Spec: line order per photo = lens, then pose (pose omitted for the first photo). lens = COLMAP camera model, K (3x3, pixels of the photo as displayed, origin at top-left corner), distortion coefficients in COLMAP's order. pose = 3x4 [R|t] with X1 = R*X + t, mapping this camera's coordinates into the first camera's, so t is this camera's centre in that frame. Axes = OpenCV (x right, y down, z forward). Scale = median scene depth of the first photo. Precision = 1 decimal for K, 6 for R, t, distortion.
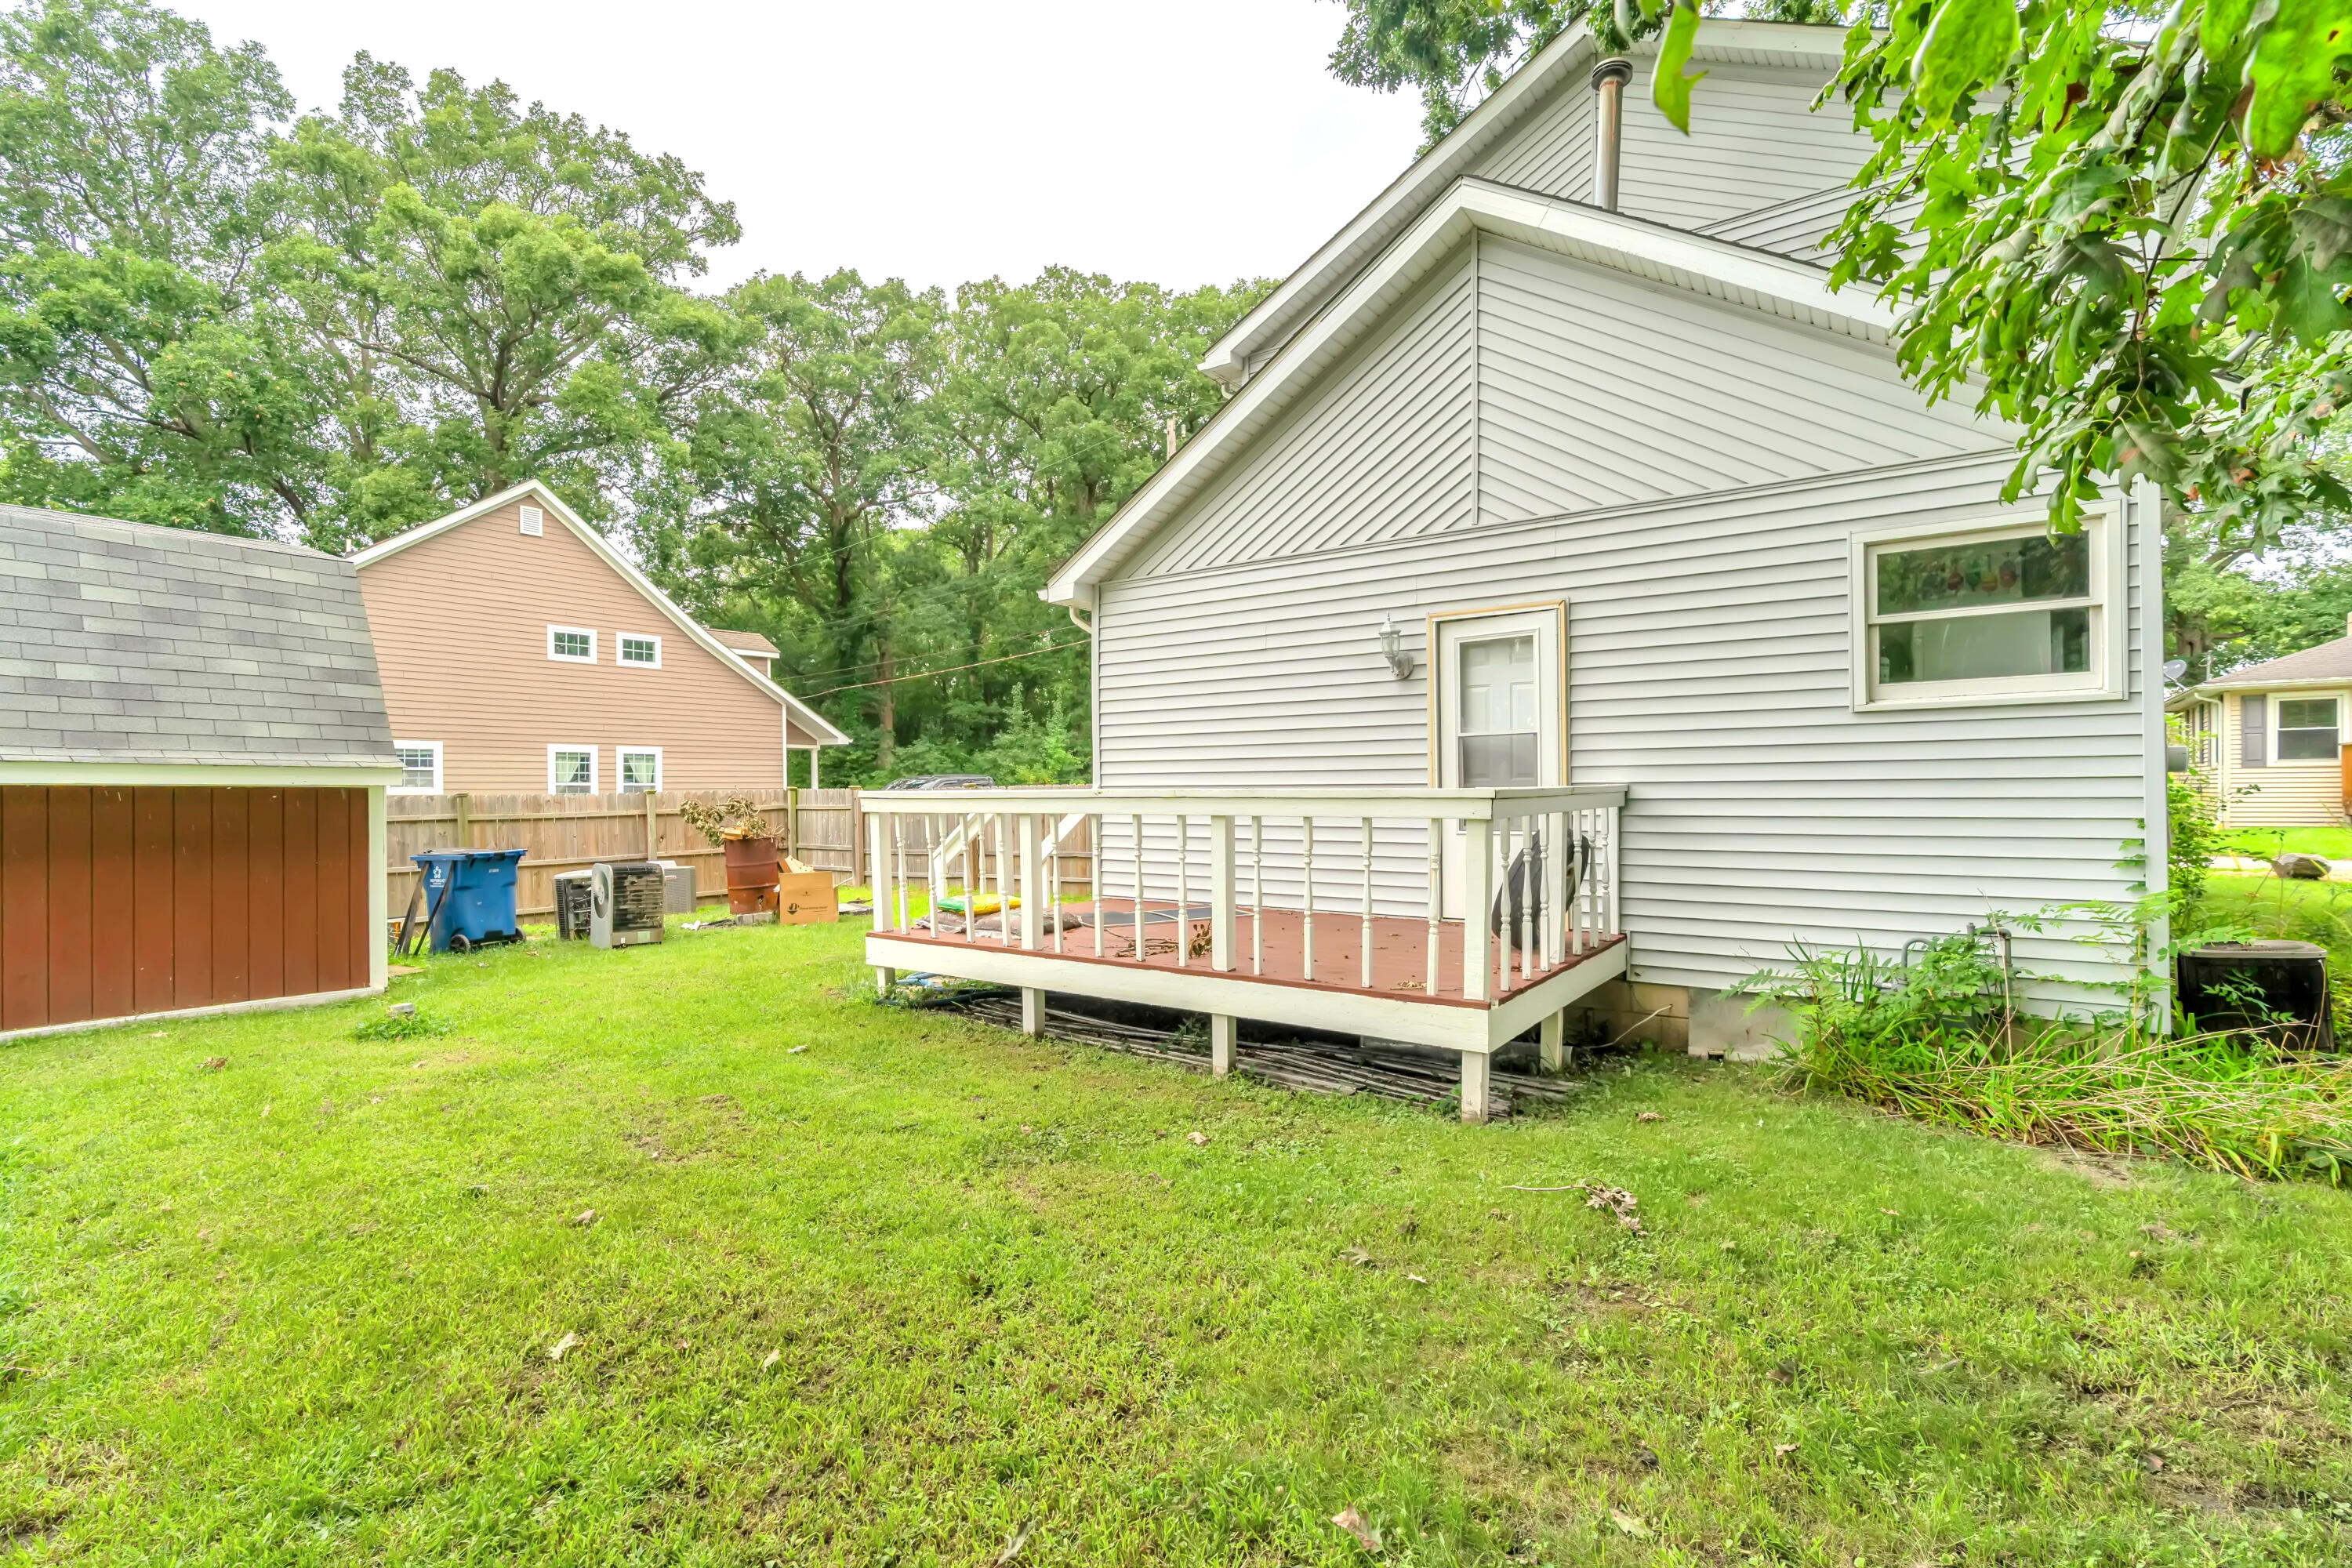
lens RADIAL K [[1075.5, 0, 1176.0], [0, 1075.5, 784.0], [0, 0, 1]] dist [-0.005884, 0.000278]
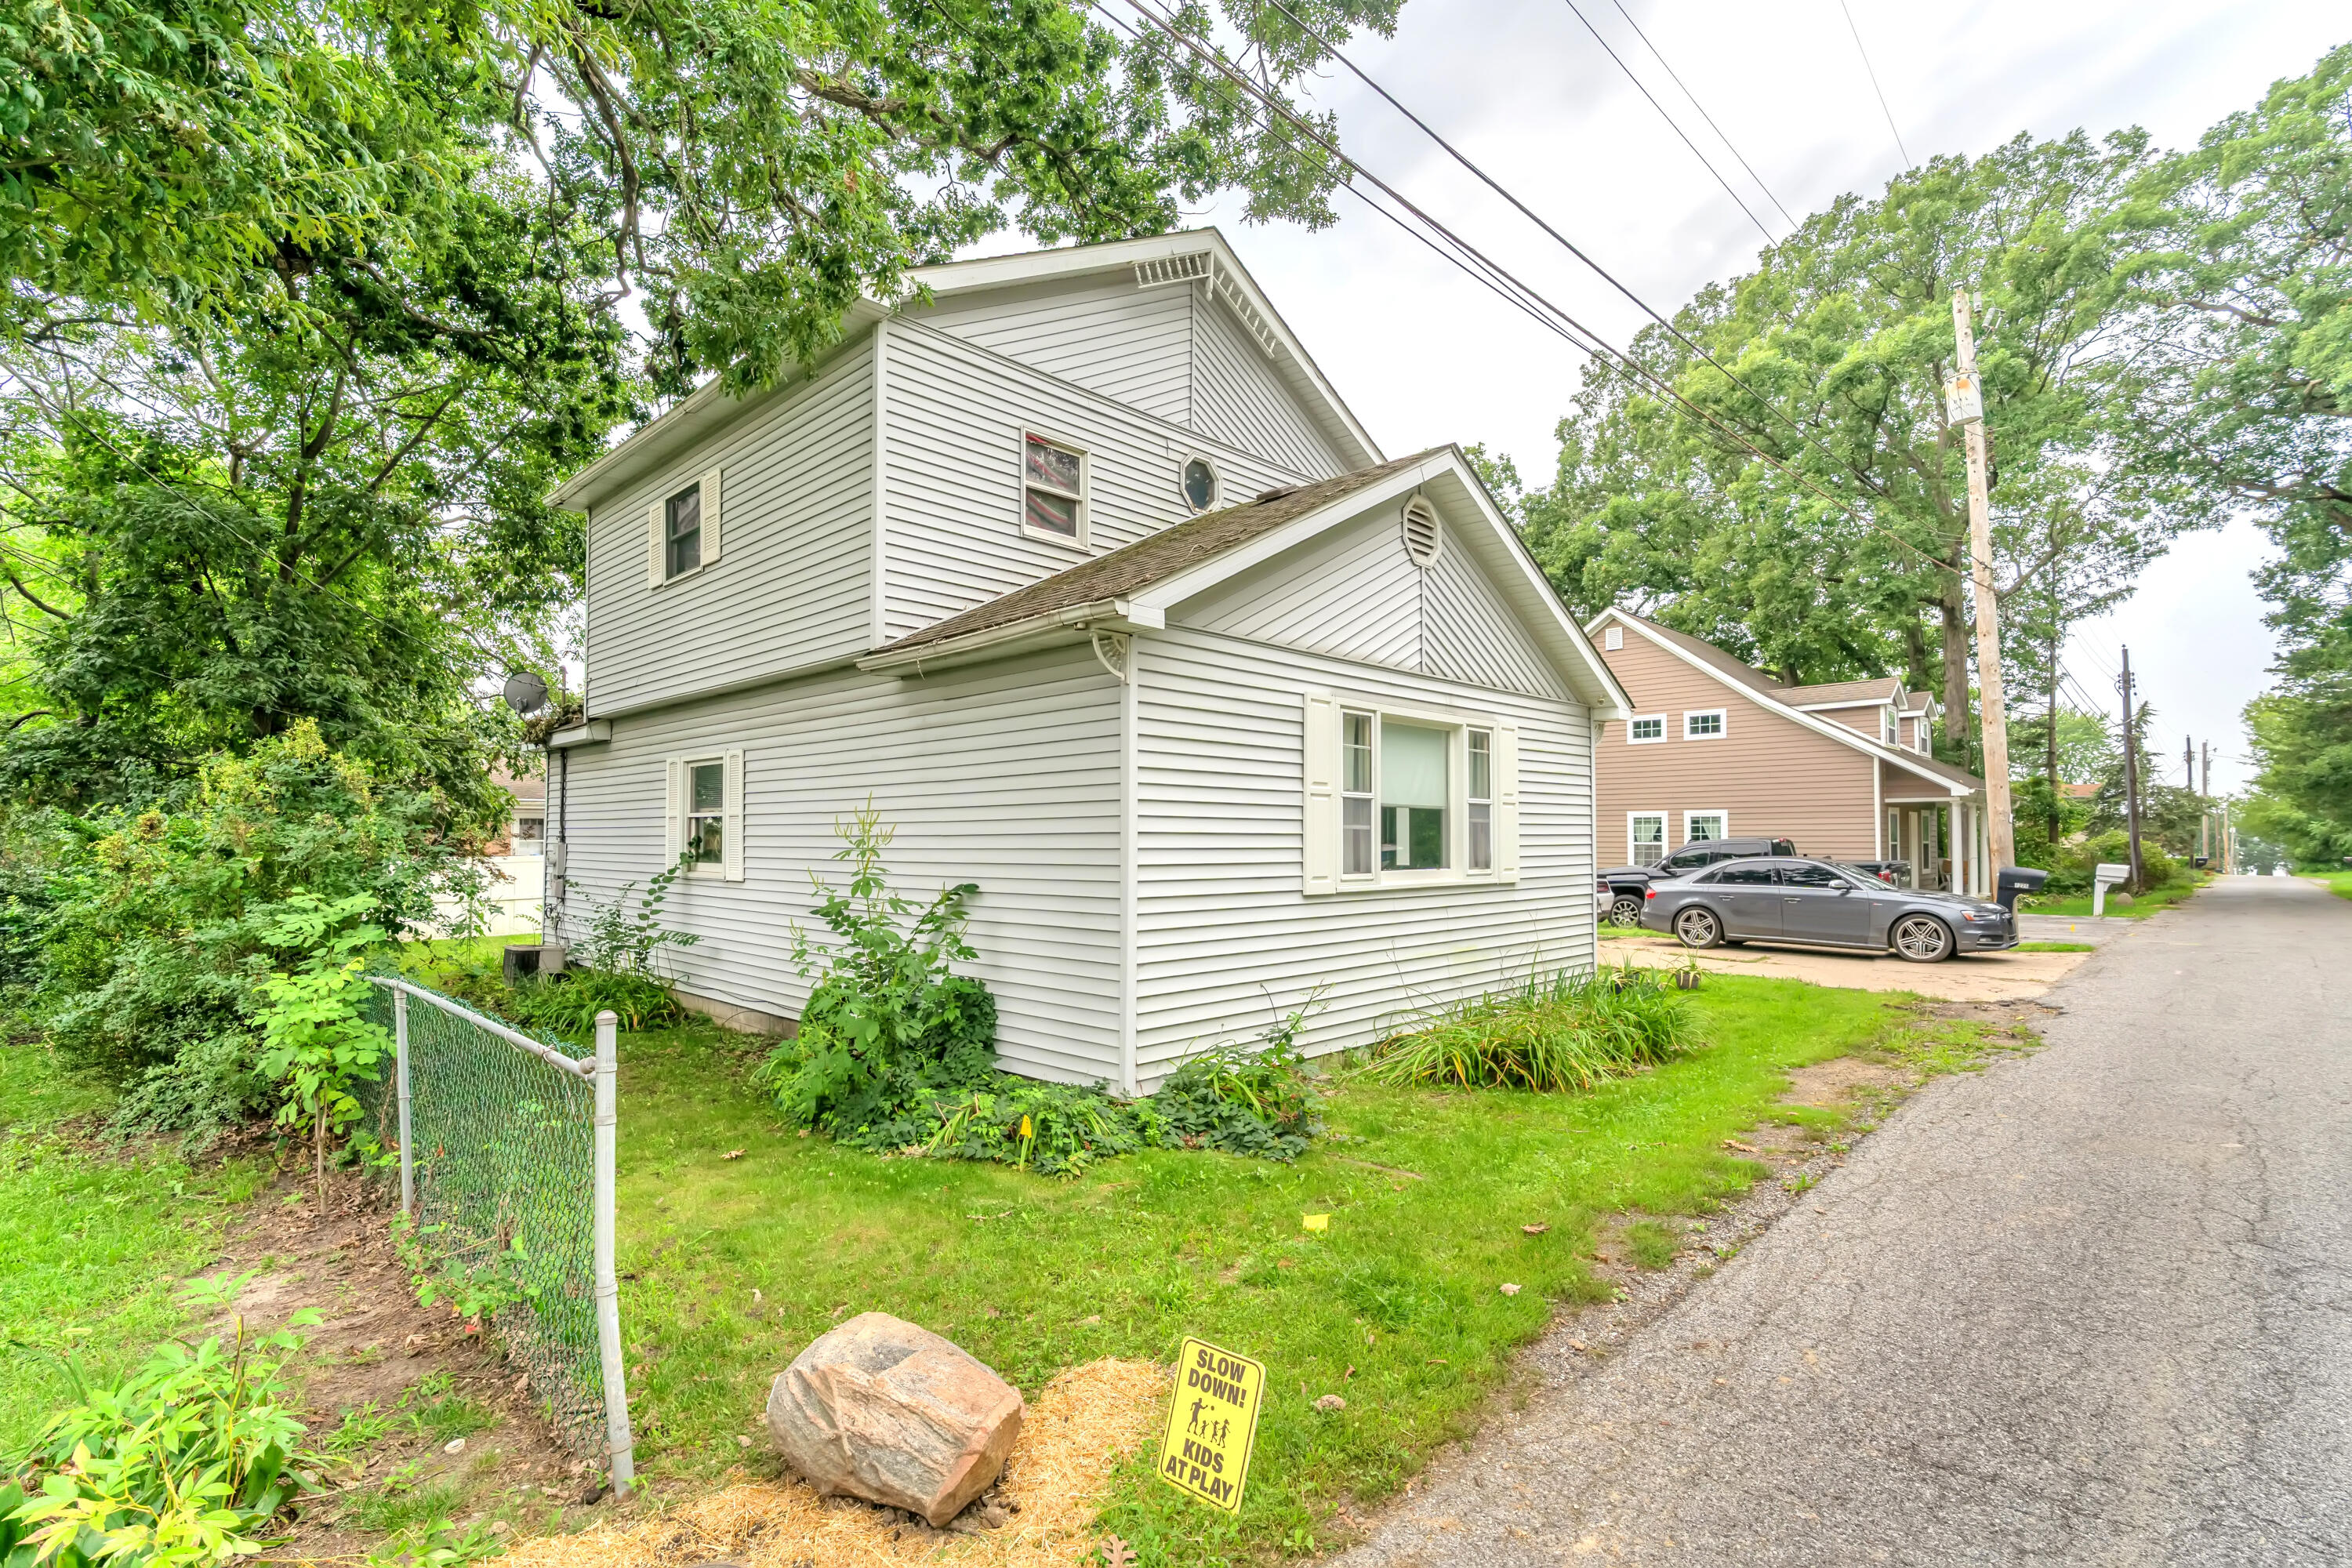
lens RADIAL K [[1075.5, 0, 1176.0], [0, 1075.5, 784.0], [0, 0, 1]] dist [-0.005884, 0.000278]
pose [[-0.152866, -0.048562, -0.987053, 0.696373], [0.001374, 0.998781, -0.049352, -0.007827], [0.988246, -0.008900, -0.152613, 0.634179]]
